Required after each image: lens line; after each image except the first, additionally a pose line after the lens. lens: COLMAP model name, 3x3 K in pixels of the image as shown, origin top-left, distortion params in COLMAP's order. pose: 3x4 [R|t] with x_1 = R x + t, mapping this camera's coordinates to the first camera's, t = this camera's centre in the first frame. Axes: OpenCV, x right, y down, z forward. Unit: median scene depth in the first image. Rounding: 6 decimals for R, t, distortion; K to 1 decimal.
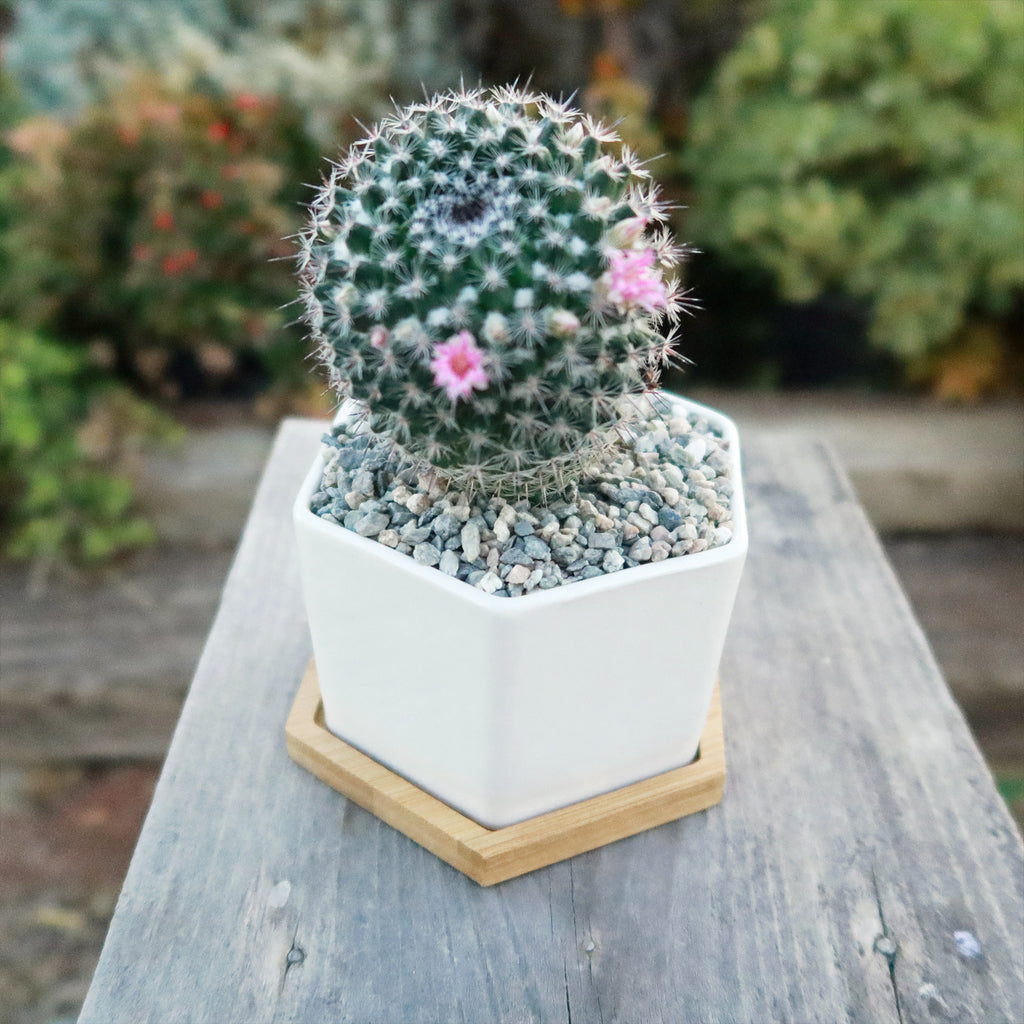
lens RADIAL K [[1130.7, 0, 499.7], [0, 1130.7, 497.8], [0, 0, 1]] dist [-0.037858, 0.000000]
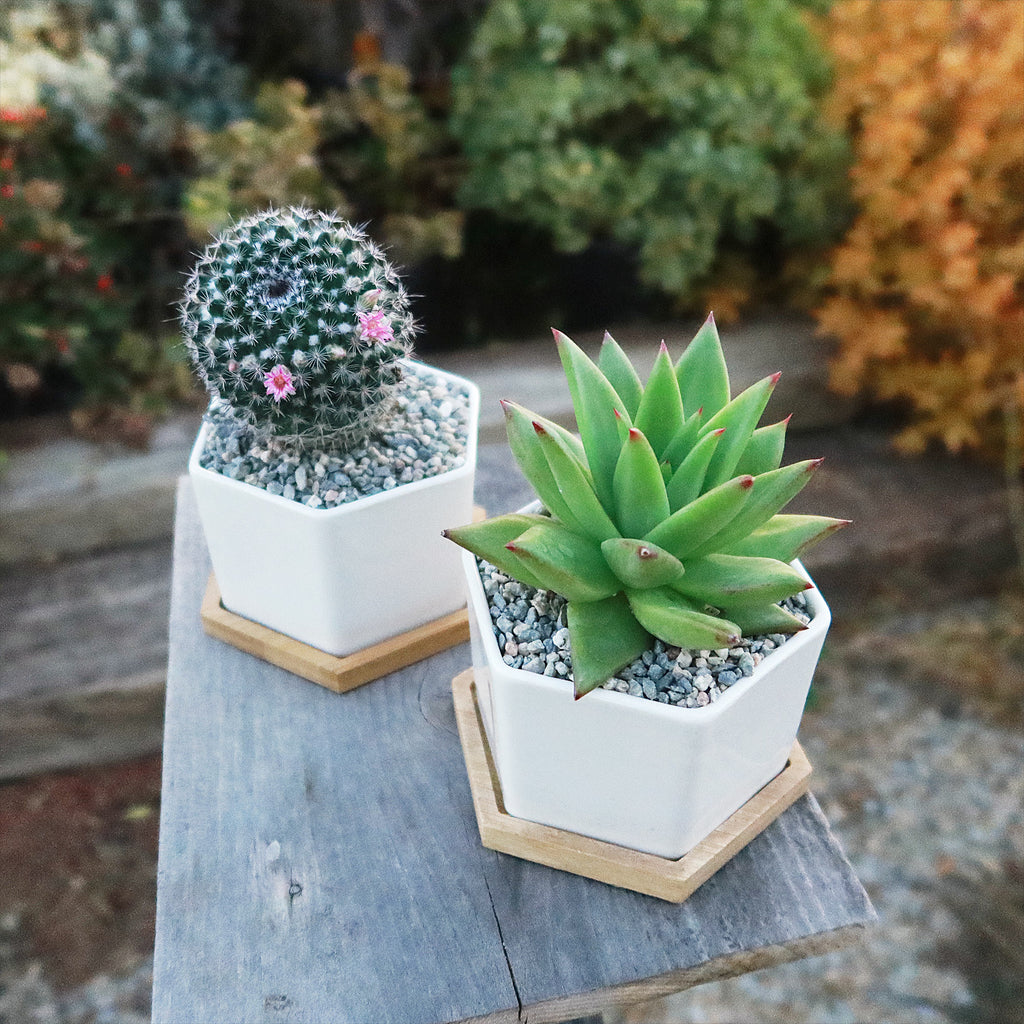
lens RADIAL K [[1130.7, 0, 534.5], [0, 1130.7, 492.2], [0, 0, 1]] dist [-0.037858, 0.000000]
pose [[0.989313, -0.079157, 0.122448, 0.108495], [0.070563, 0.994832, 0.073003, -0.037521], [-0.127594, -0.063582, 0.989786, -0.685190]]
